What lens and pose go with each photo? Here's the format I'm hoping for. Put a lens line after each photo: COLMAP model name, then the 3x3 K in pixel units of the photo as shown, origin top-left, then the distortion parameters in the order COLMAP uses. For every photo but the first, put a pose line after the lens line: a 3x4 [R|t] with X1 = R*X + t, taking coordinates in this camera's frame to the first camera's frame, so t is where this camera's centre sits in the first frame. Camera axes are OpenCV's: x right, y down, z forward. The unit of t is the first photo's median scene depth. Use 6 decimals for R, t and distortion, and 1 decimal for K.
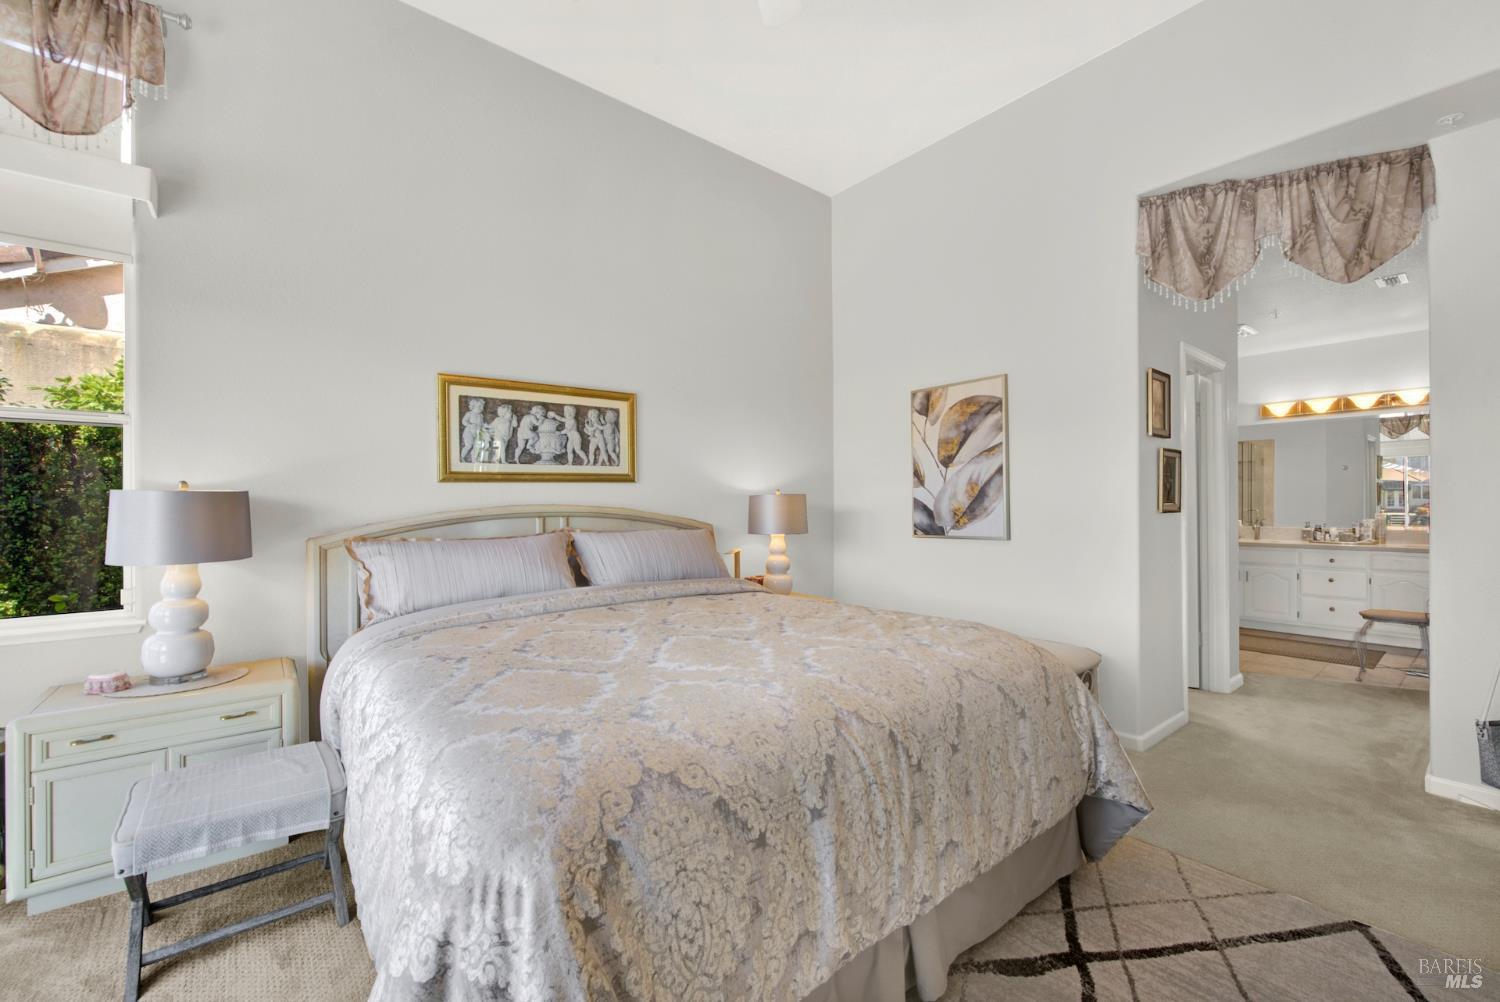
lens RADIAL K [[614.3, 0, 753.3], [0, 614.3, 504.1], [0, 0, 1]] dist [0.005808, -0.003833]
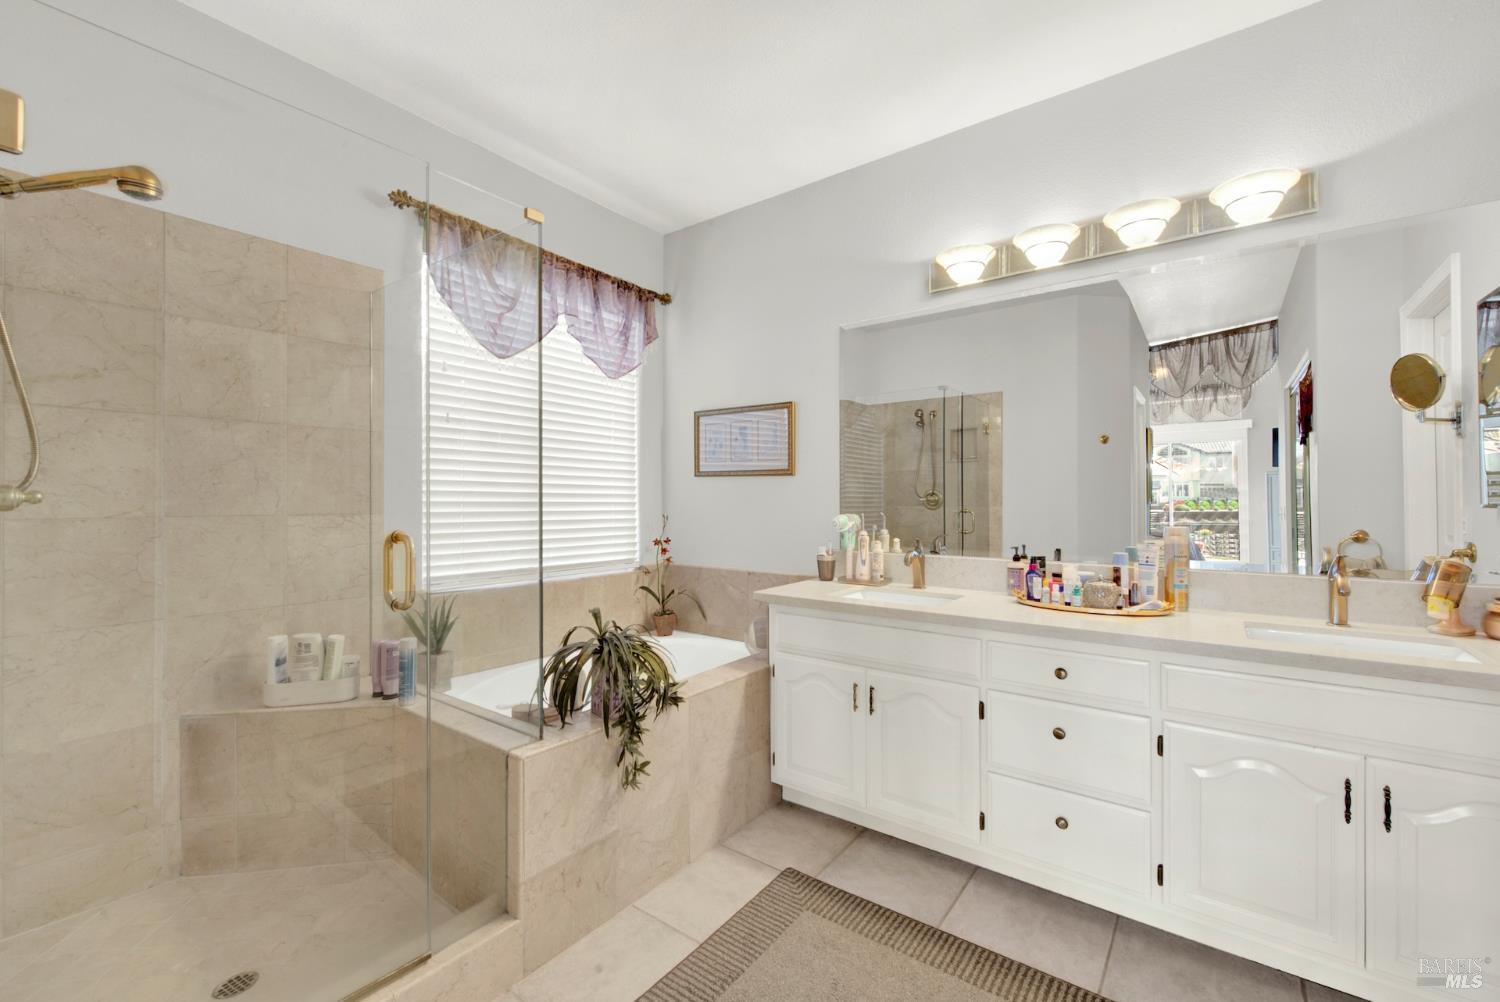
lens RADIAL K [[614.3, 0, 755.4], [0, 614.3, 500.2], [0, 0, 1]] dist [0.005808, -0.003833]
pose [[0.972169, 0.002992, 0.234261, 0.233048], [-0.002593, 0.999995, -0.002010, 0.000065], [-0.234266, 0.001347, 0.972172, 0.237821]]
